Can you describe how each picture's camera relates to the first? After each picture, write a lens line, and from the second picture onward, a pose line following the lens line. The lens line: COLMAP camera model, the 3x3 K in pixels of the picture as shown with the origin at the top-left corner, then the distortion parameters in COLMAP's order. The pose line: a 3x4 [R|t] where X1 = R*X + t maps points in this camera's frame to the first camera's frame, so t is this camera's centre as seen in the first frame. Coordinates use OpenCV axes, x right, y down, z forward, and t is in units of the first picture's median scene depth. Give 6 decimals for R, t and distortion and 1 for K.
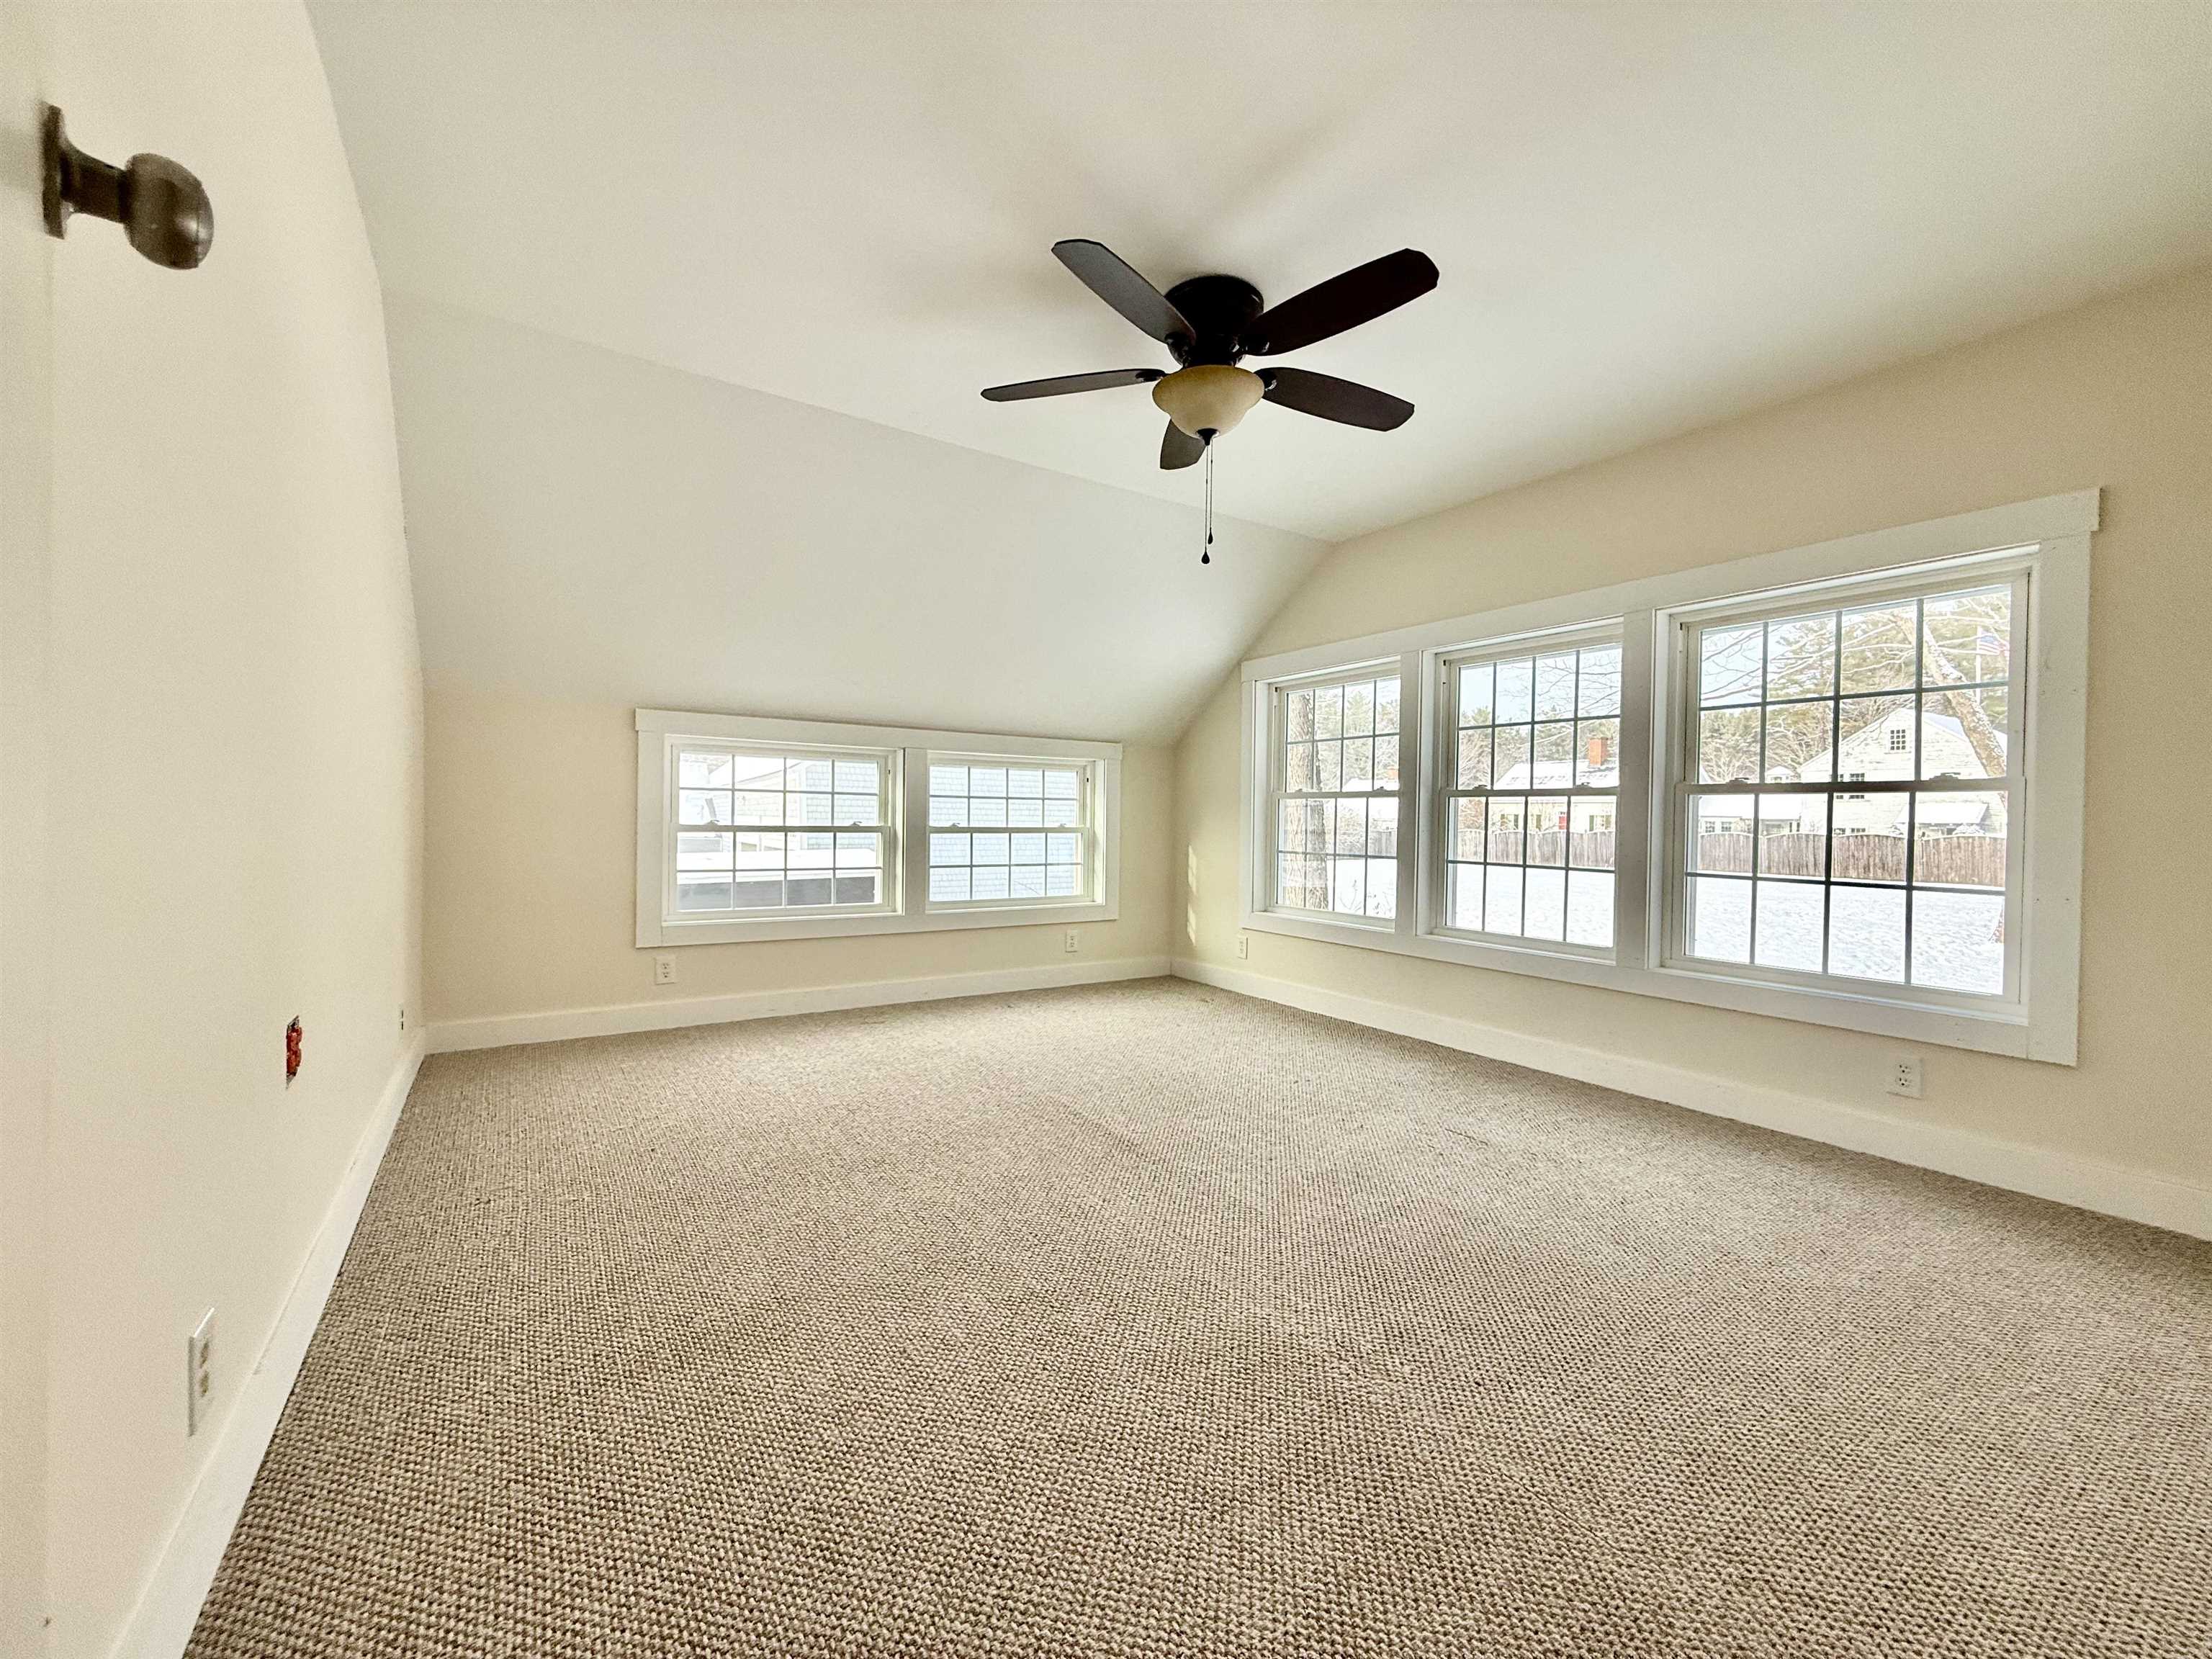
lens RADIAL K [[887.6, 0, 1100.7], [0, 887.6, 824.2], [0, 0, 1]] dist [-0.000988, -0.000073]
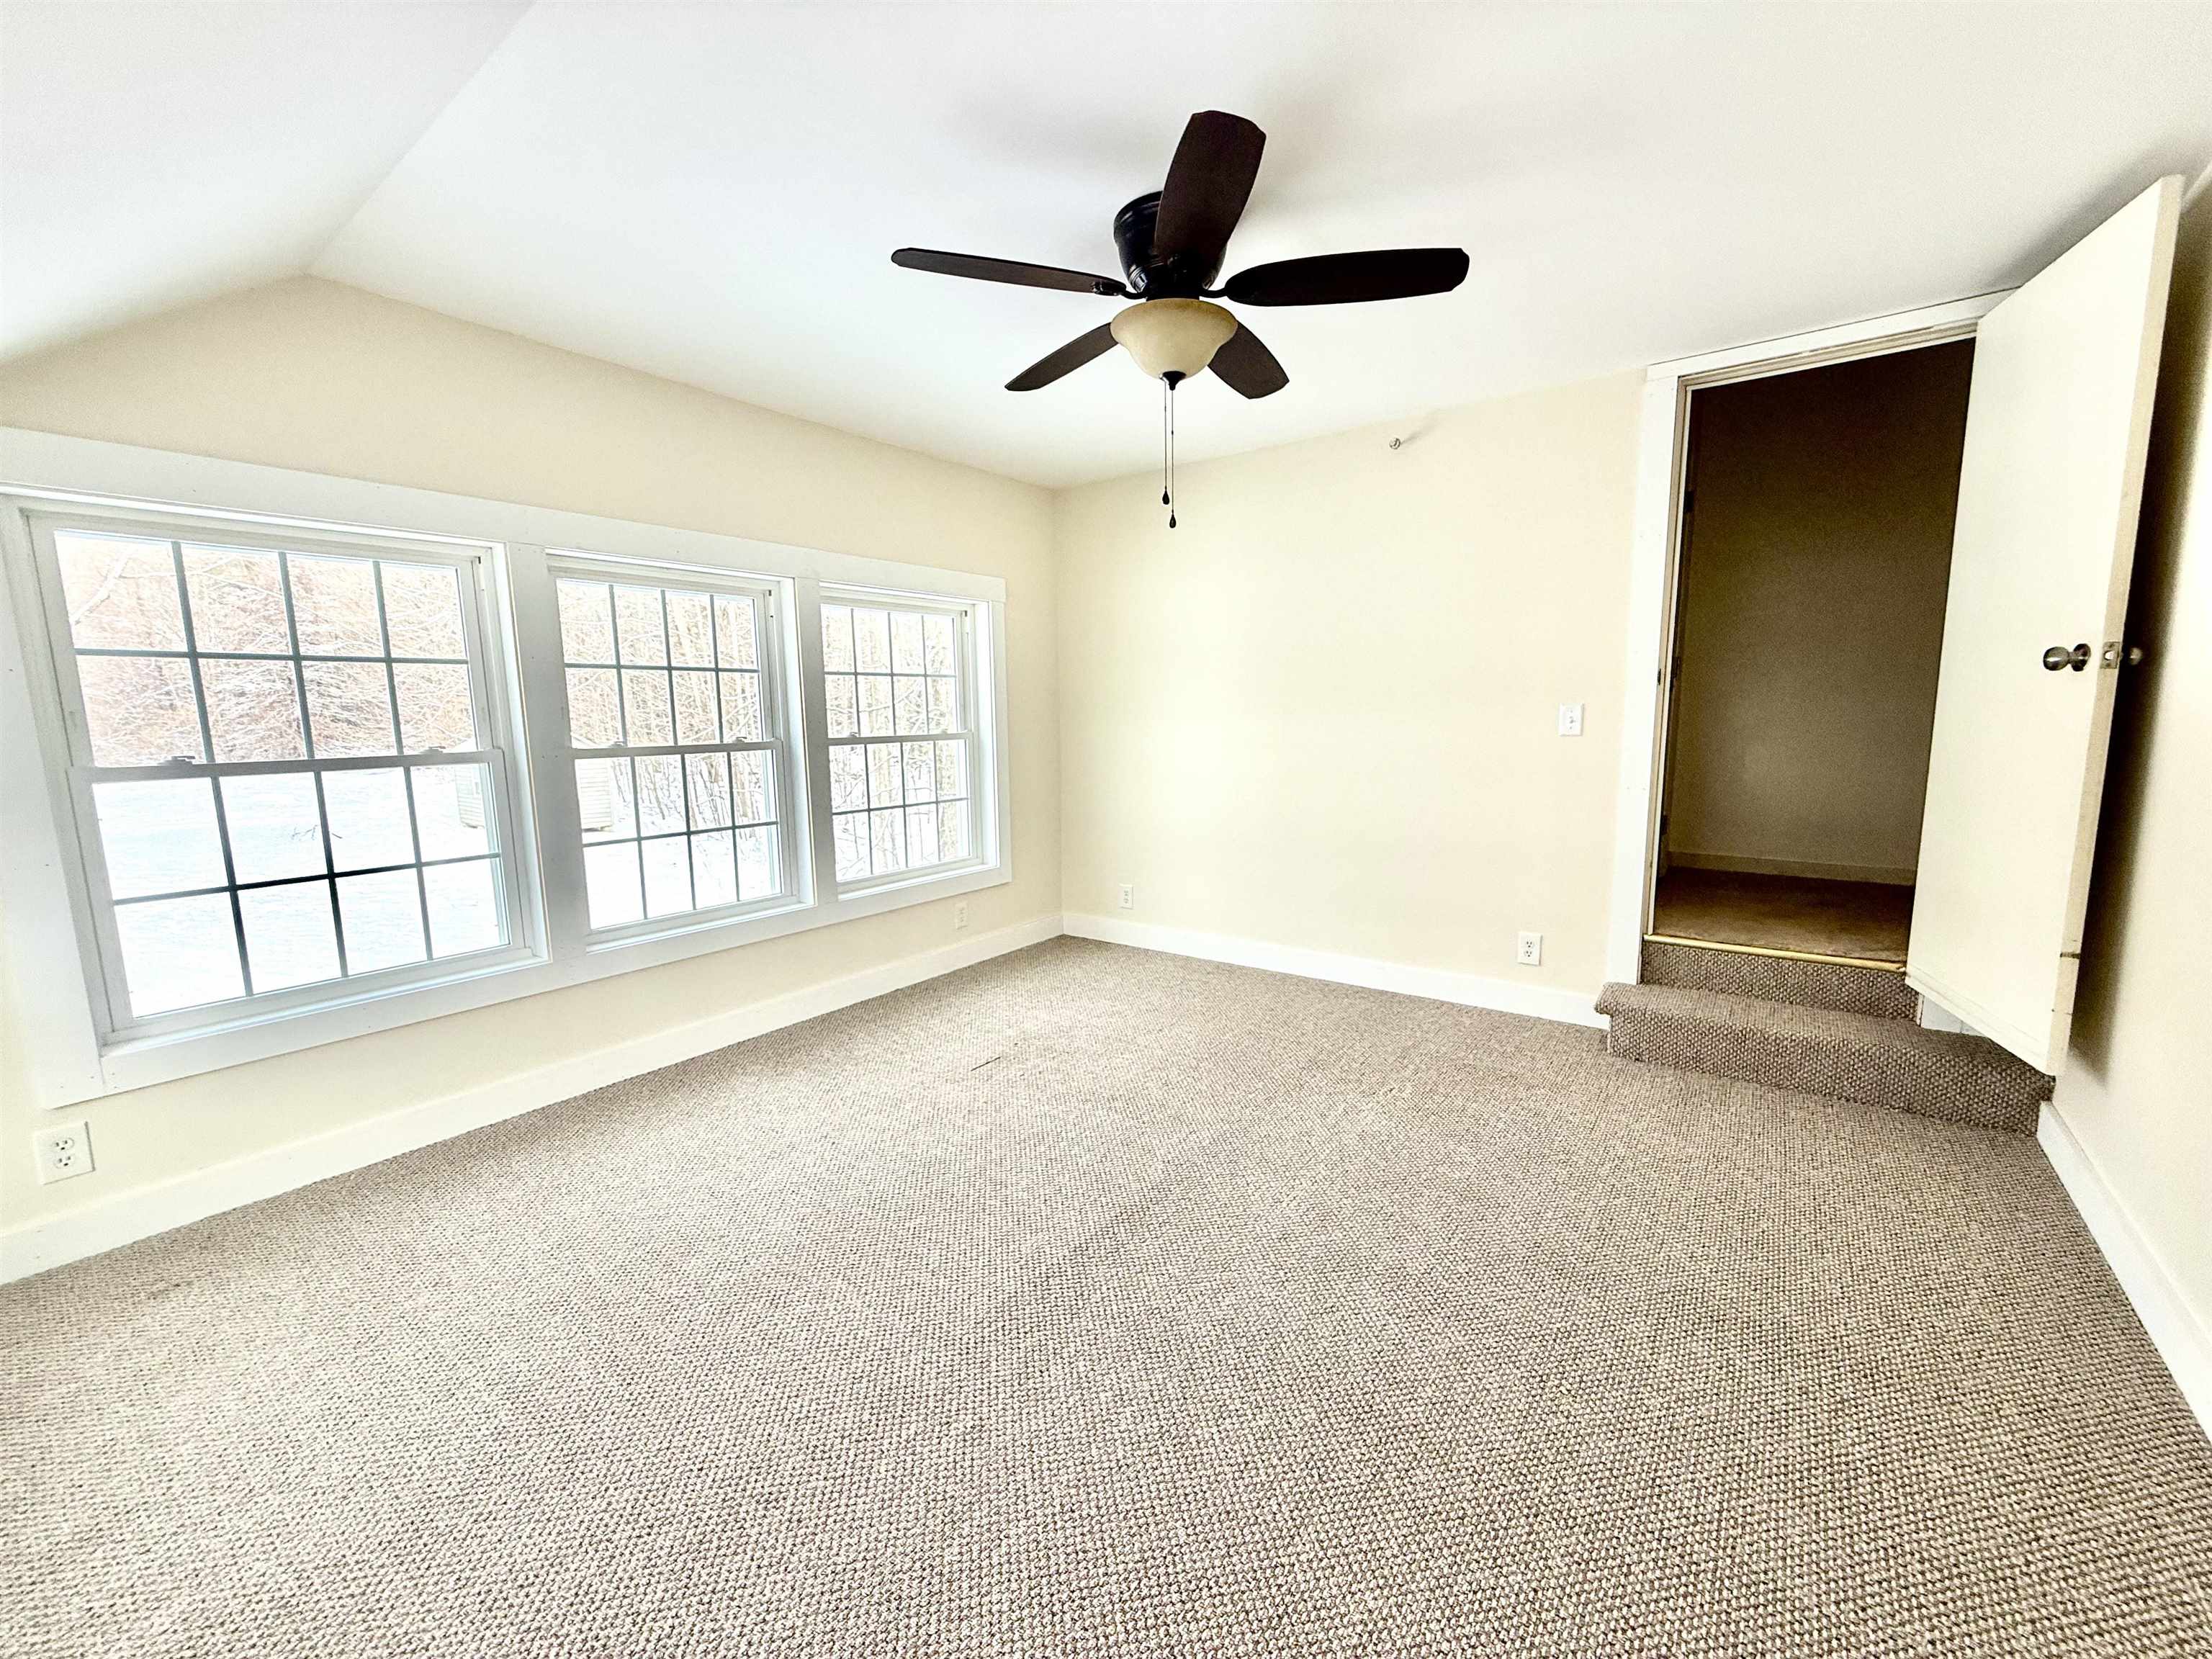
lens RADIAL K [[887.6, 0, 1100.3], [0, 887.6, 836.5], [0, 0, 1]] dist [-0.000988, -0.000073]
pose [[-0.329055, -0.139781, 0.933908, -0.516033], [0.026369, 0.987238, 0.157054, -0.080609], [-0.943943, 0.076306, -0.321169, 0.985883]]
